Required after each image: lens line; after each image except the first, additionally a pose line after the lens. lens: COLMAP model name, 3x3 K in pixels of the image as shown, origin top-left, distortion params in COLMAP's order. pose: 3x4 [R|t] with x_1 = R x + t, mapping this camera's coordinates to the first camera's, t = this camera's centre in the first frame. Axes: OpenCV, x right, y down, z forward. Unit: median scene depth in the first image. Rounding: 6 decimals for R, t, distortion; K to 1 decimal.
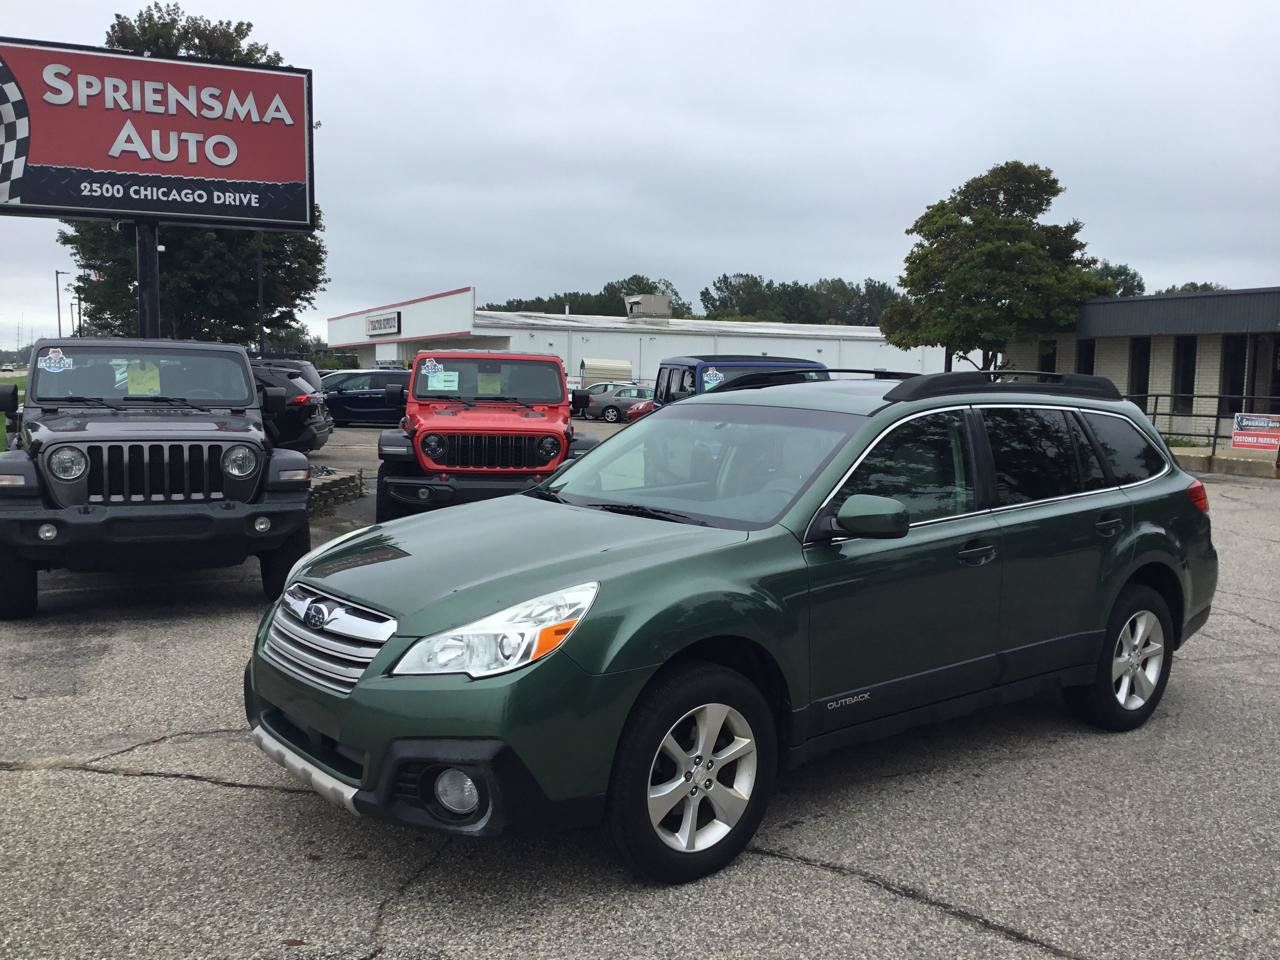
lens RADIAL K [[1141.2, 0, 643.3], [0, 1141.2, 481.6], [0, 0, 1]] dist [0.094544, -0.151205]
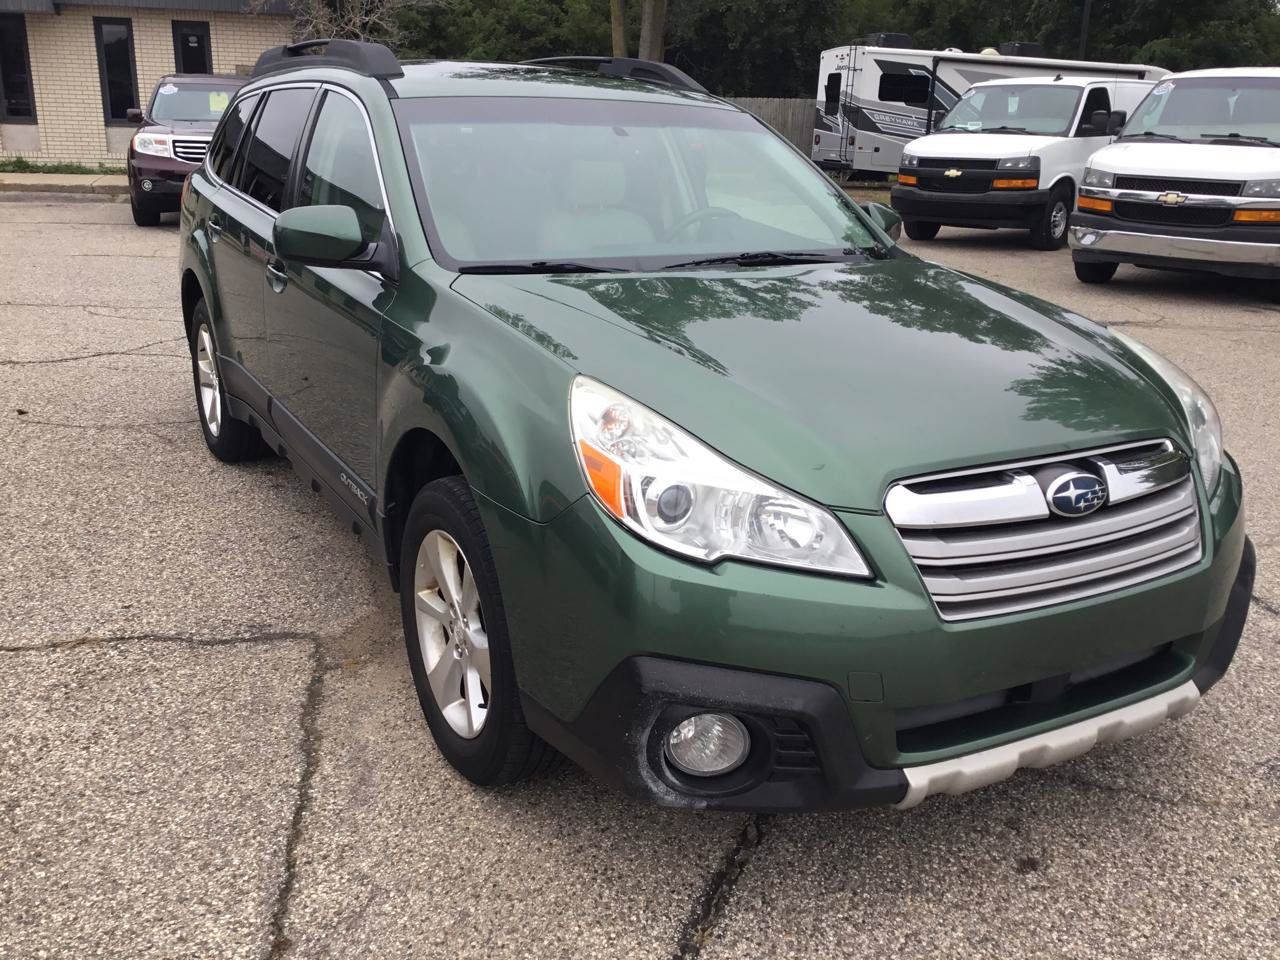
lens RADIAL K [[1141.2, 0, 639.1], [0, 1141.2, 469.5], [0, 0, 1]] dist [0.094544, -0.151205]
pose [[0.164937, -0.305751, 0.937716, -0.393867], [0.063293, 0.952059, 0.299295, -0.037473], [-0.984271, 0.009987, 0.176381, 0.511284]]
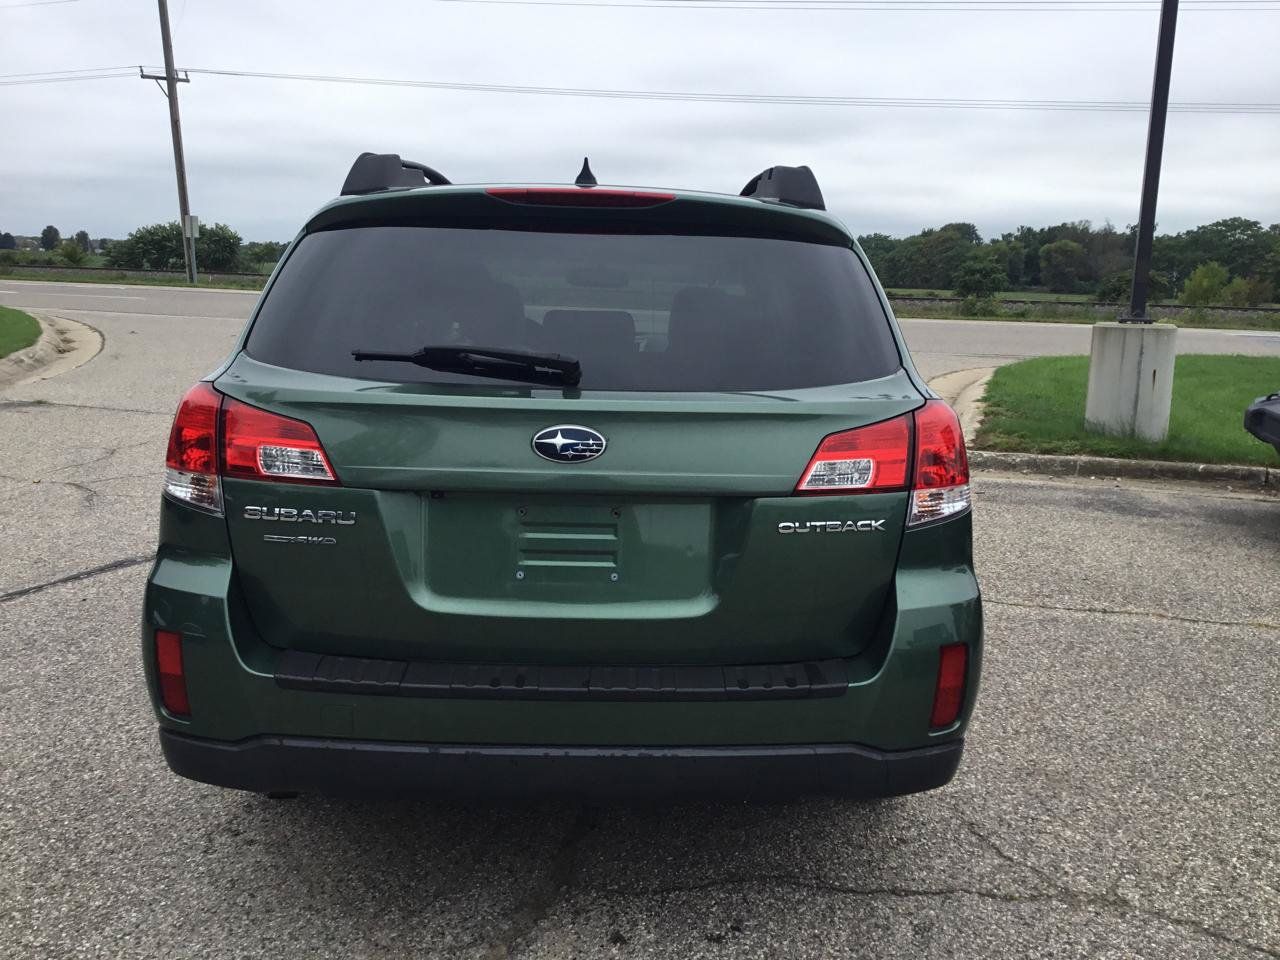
lens RADIAL K [[1141.2, 0, 646.4], [0, 1141.2, 488.1], [0, 0, 1]] dist [0.094544, -0.151205]
pose [[-0.621800, 0.105908, -0.775982, 0.500694], [-0.113909, 0.968049, 0.223397, -0.052670], [0.774848, 0.227299, -0.589869, 0.988041]]
